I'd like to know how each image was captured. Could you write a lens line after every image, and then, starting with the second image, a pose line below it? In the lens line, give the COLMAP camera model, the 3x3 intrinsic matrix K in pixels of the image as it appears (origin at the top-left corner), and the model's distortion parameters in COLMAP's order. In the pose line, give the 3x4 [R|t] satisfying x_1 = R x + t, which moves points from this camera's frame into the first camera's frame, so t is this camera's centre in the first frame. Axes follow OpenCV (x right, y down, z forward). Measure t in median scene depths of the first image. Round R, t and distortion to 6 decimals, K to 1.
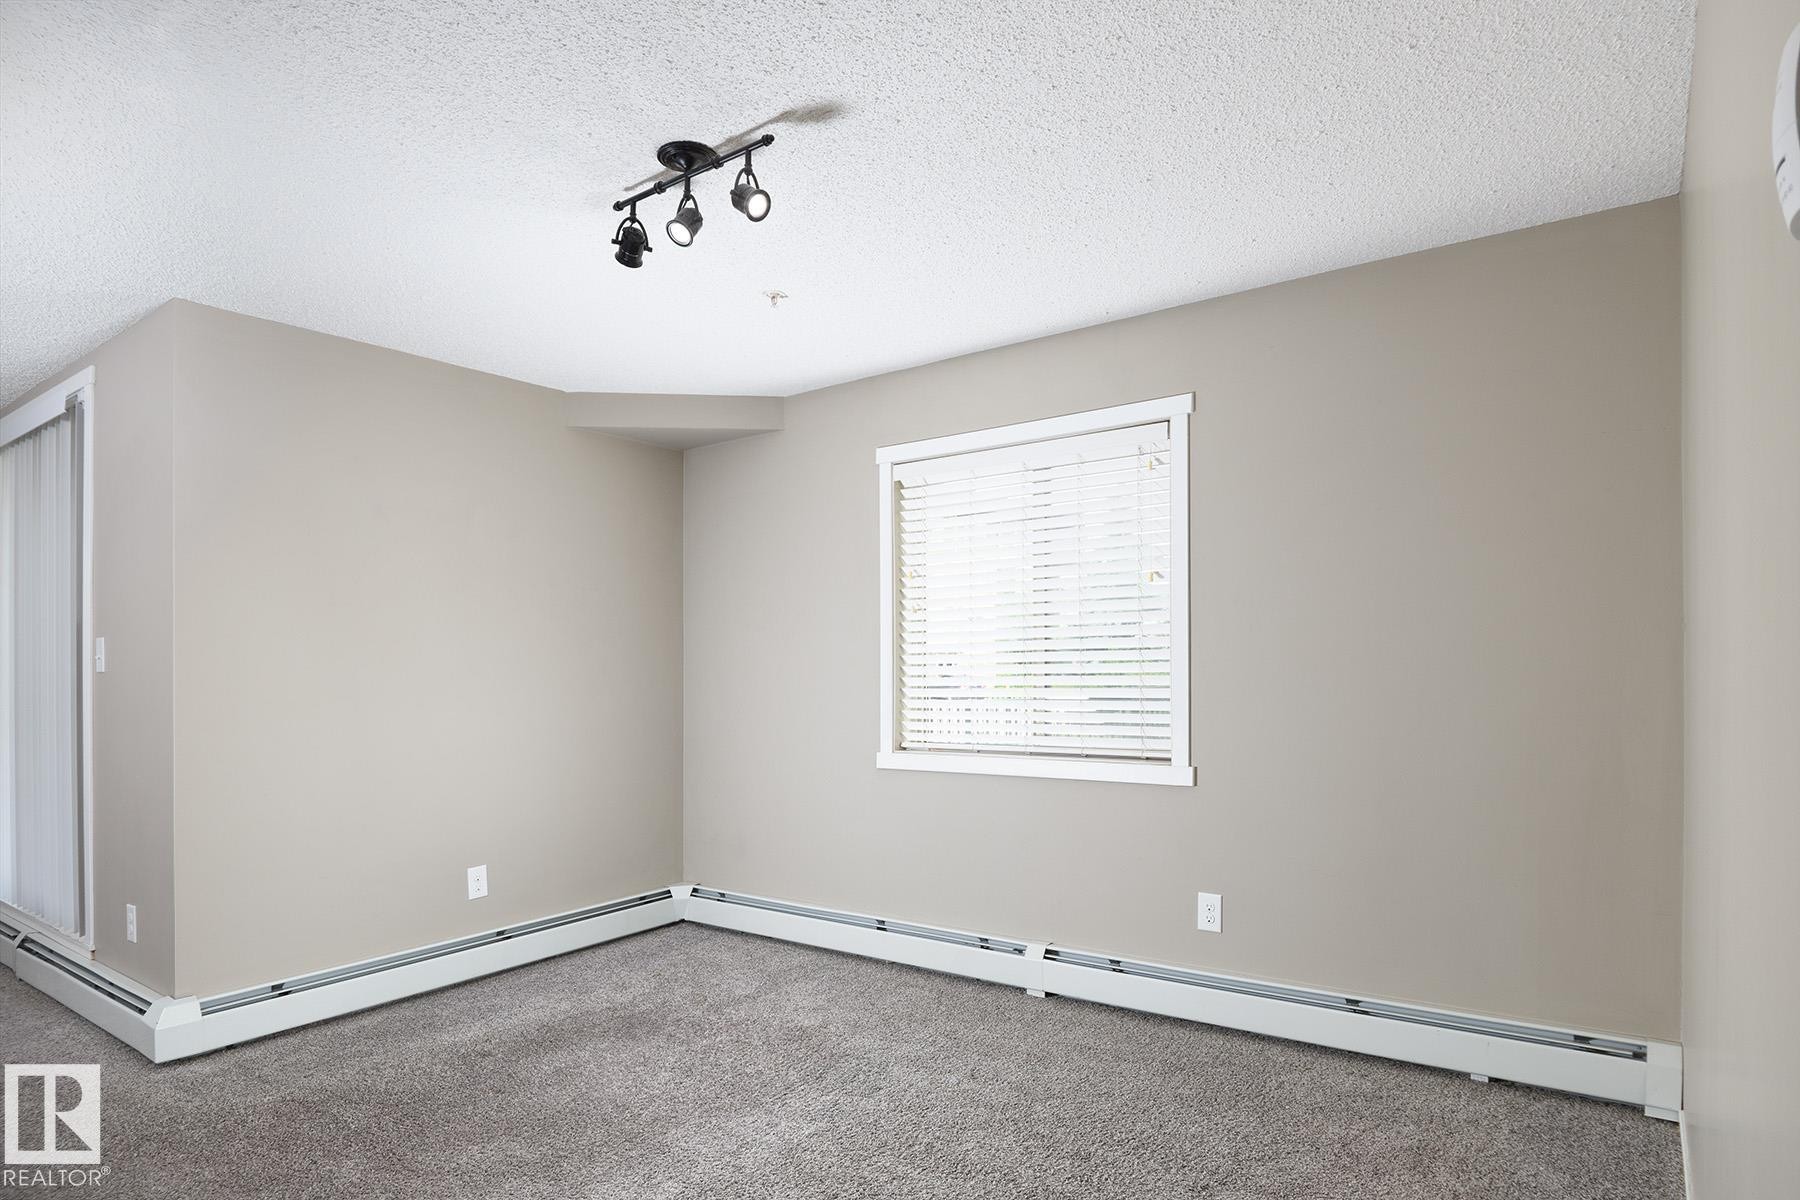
lens RADIAL K [[1003.0, 0, 908.3], [0, 1003.0, 668.2], [0, 0, 1]] dist [-0.002703, -0.028619]
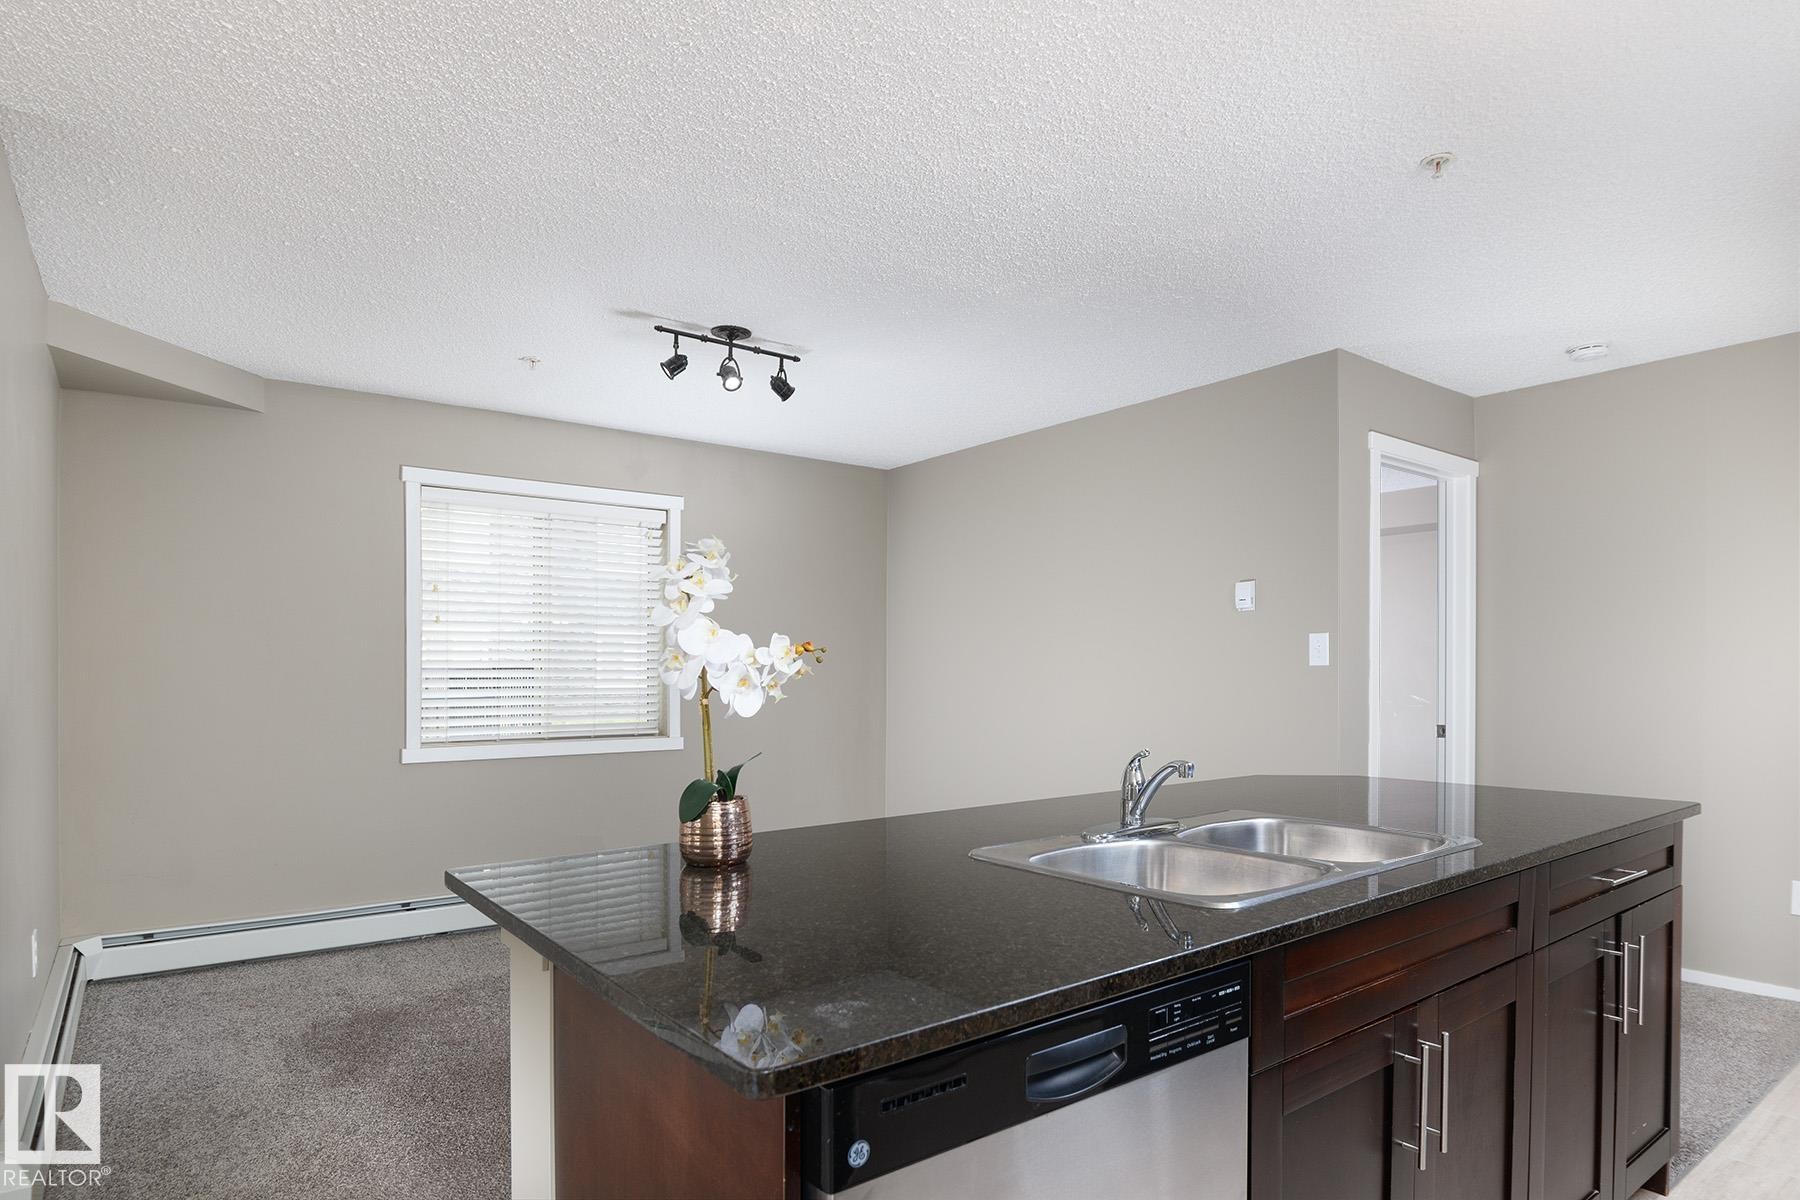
lens RADIAL K [[1003.0, 0, 908.3], [0, 1003.0, 668.2], [0, 0, 1]] dist [-0.002703, -0.028619]
pose [[0.287900, 0.013605, 0.957564, -1.111572], [-0.004361, 0.999907, -0.012895, 0.011377], [-0.957650, -0.000464, 0.287933, 0.212590]]
